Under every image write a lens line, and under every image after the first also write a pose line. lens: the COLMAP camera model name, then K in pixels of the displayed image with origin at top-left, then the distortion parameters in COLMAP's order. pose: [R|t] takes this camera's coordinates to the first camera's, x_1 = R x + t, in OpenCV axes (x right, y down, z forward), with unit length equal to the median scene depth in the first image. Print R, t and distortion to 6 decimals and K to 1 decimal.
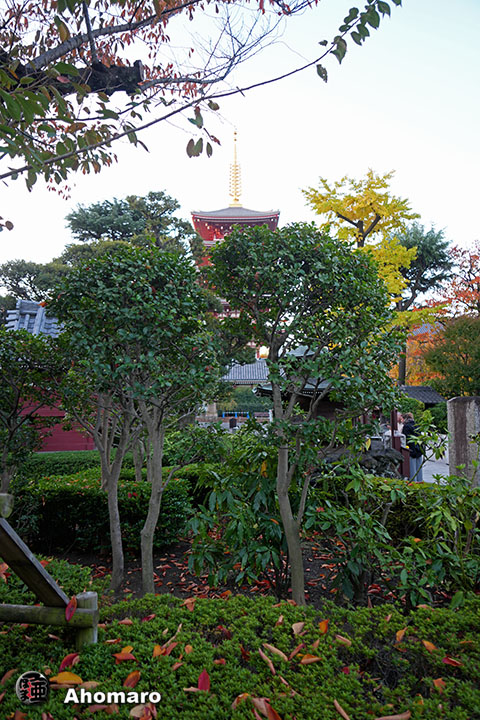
lens RADIAL K [[464.0, 0, 243.2], [0, 464.0, 359.4], [0, 0, 1]] dist [-0.027472, 0.000464]
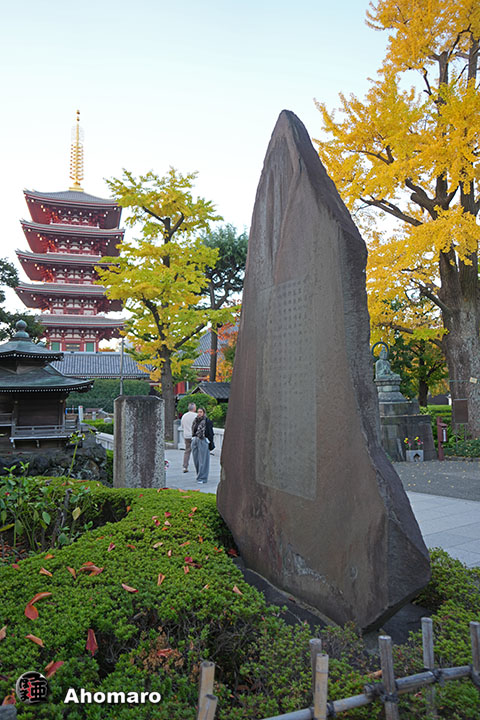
lens RADIAL K [[464.0, 0, 242.8], [0, 464.0, 360.6], [0, 0, 1]] dist [-0.027472, 0.000464]
pose [[0.956984, 0.013160, 0.289841, 0.126506], [-0.017753, 0.999755, 0.013222, -0.005021], [-0.289596, -0.017799, 0.956983, -0.018599]]
